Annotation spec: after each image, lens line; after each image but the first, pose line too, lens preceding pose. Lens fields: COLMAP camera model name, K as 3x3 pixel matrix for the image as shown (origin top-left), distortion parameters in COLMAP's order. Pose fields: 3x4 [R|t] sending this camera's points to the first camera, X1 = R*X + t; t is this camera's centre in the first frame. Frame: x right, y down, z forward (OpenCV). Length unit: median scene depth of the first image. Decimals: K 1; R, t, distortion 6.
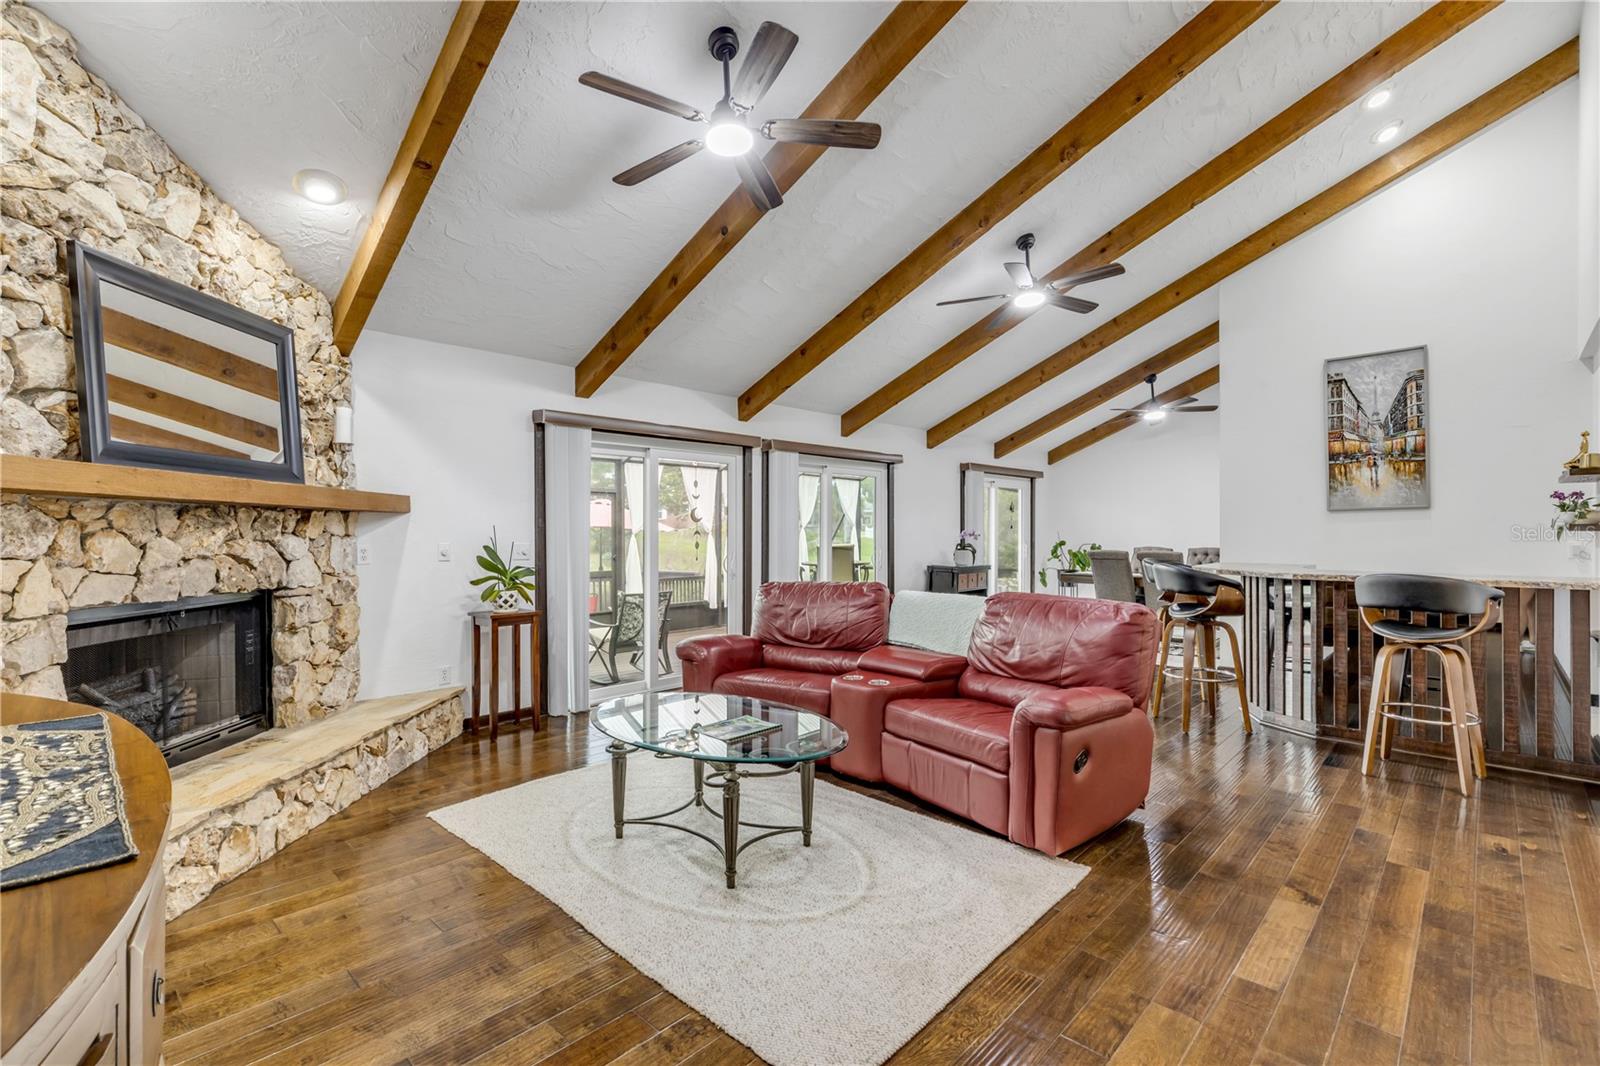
lens RADIAL K [[721.0, 0, 796.5], [0, 721.0, 532.4], [0, 0, 1]] dist [0.001812, 0.000256]
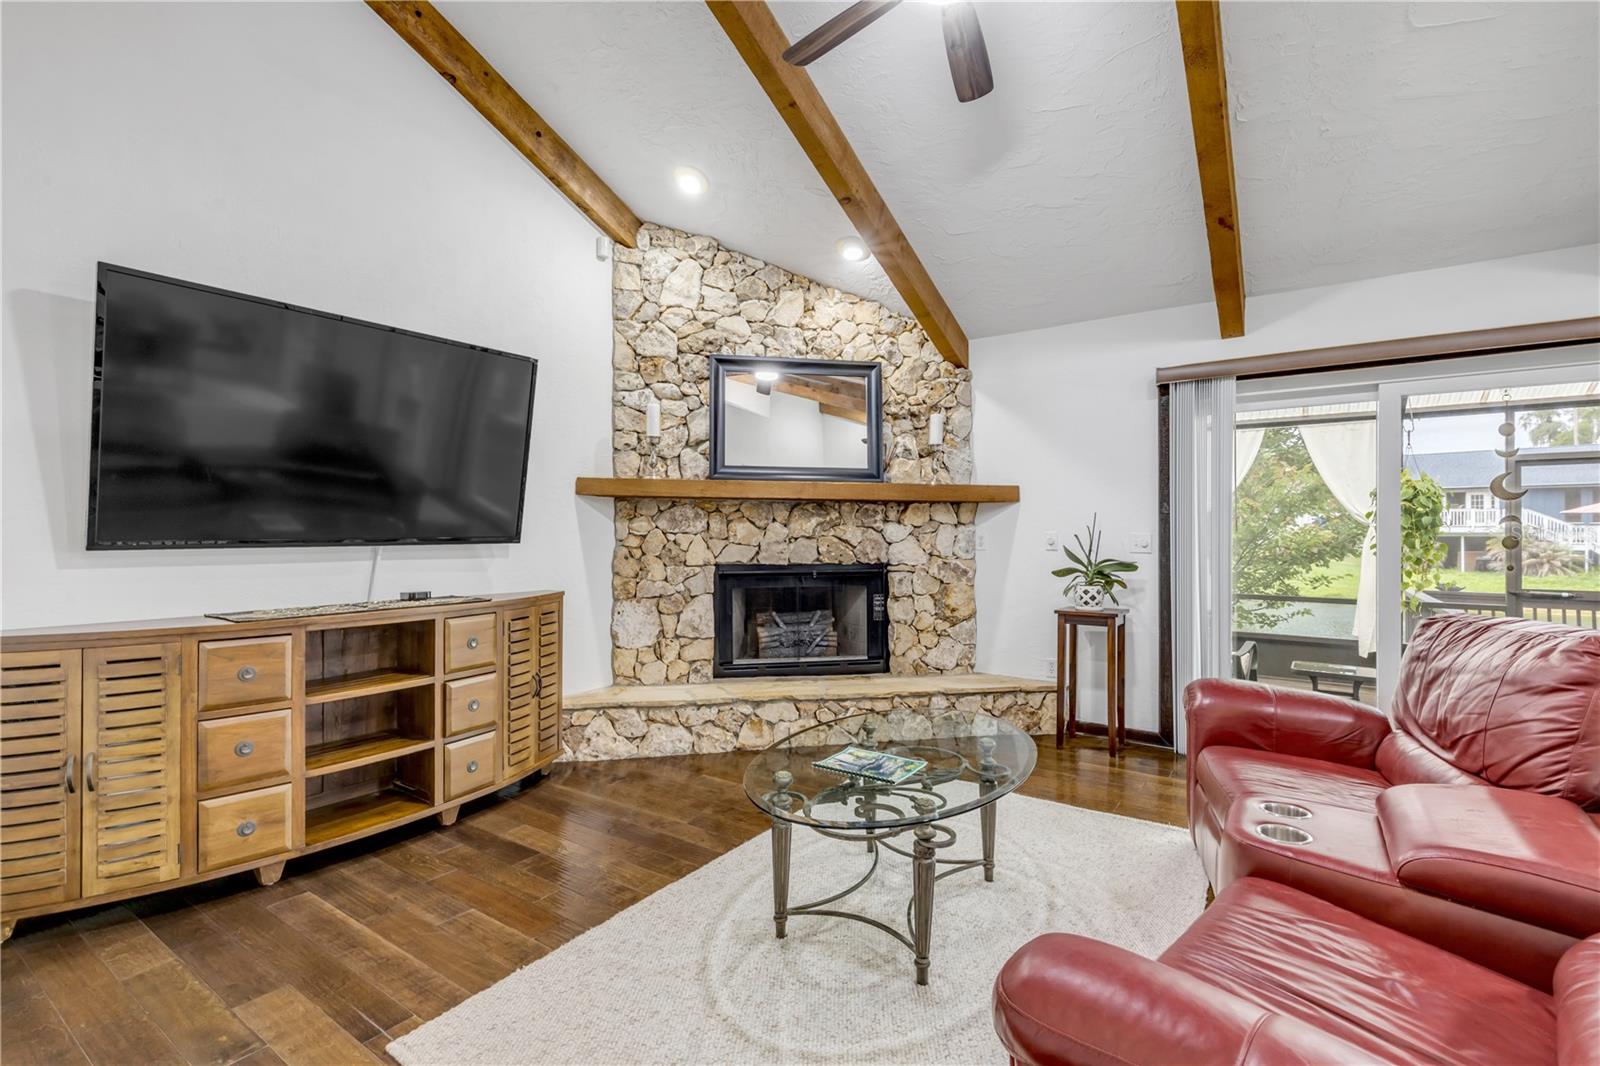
lens RADIAL K [[721.0, 0, 796.5], [0, 721.0, 529.7], [0, 0, 1]] dist [0.001812, 0.000256]
pose [[0.152960, -0.001309, -0.988232, 0.580869], [-0.003403, 0.999992, -0.001851, 0.020758], [0.988227, 0.003646, 0.152954, 0.704870]]
